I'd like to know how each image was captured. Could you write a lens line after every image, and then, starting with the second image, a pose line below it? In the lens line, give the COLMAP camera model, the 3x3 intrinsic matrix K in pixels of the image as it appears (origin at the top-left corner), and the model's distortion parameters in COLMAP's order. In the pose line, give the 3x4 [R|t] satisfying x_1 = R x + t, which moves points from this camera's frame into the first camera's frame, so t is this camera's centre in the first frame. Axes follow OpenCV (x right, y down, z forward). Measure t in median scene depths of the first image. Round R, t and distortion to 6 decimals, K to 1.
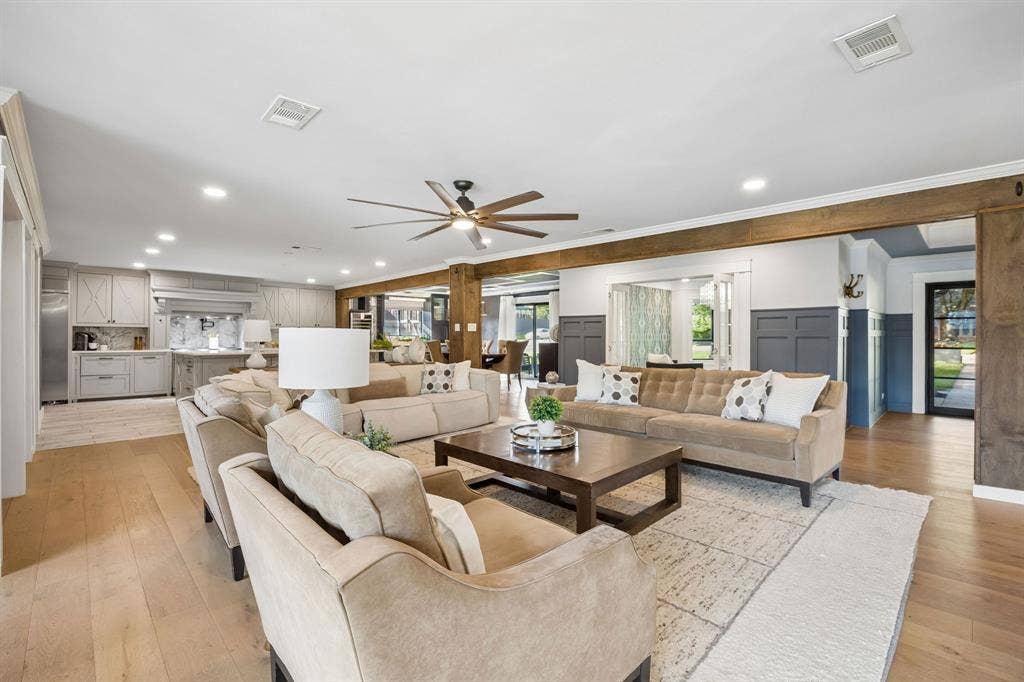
lens RADIAL K [[467.4, 0, 512.0], [0, 467.4, 341.0], [0, 0, 1]] dist [0.000505, 0.000188]
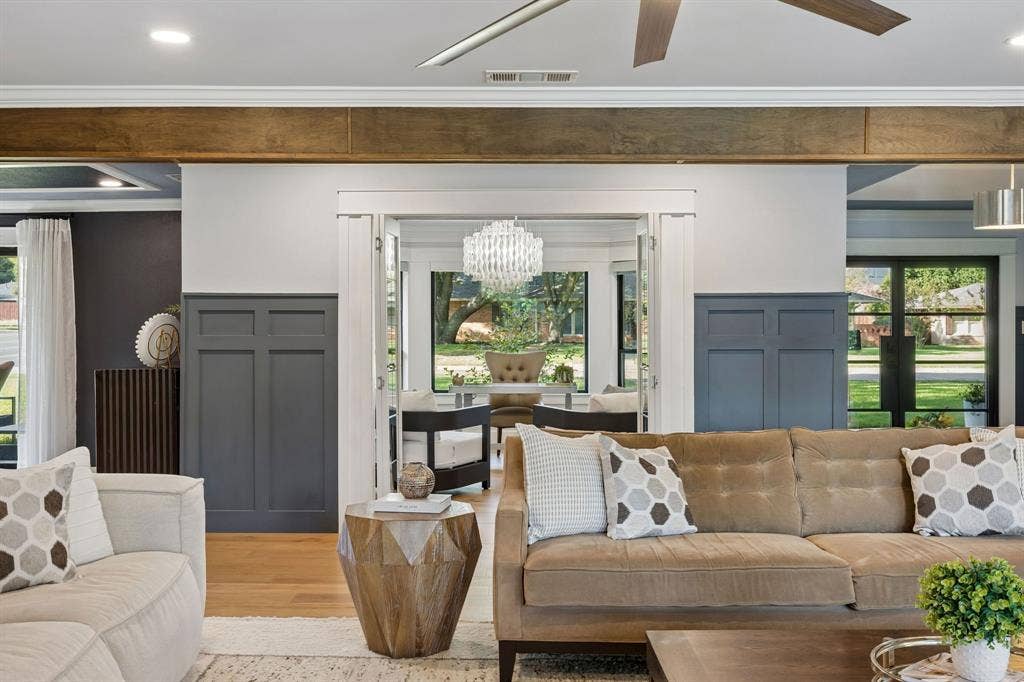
lens RADIAL K [[981.4, 0, 512.0], [0, 981.4, 341.0], [0, 0, 1]] dist [0.000795, 0.001270]
pose [[0.697306, -0.008349, 0.716725, -0.226979], [0.010311, 0.999946, 0.001616, -0.013826], [-0.716700, 0.006264, 0.697354, 0.274296]]
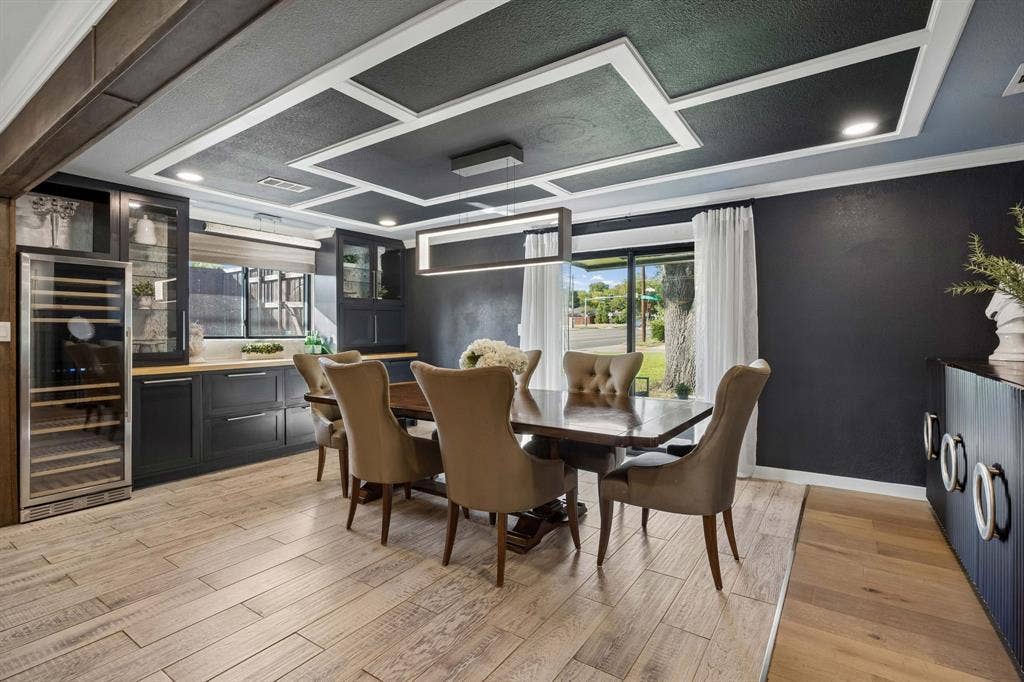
lens RADIAL K [[467.4, 0, 512.0], [0, 467.4, 341.0], [0, 0, 1]] dist [0.000505, 0.000188]
pose [[0.978536, -0.005255, 0.206010, -0.153988], [0.003386, 0.999950, 0.009425, -0.015164], [-0.206050, -0.008525, 0.978504, 0.824350]]
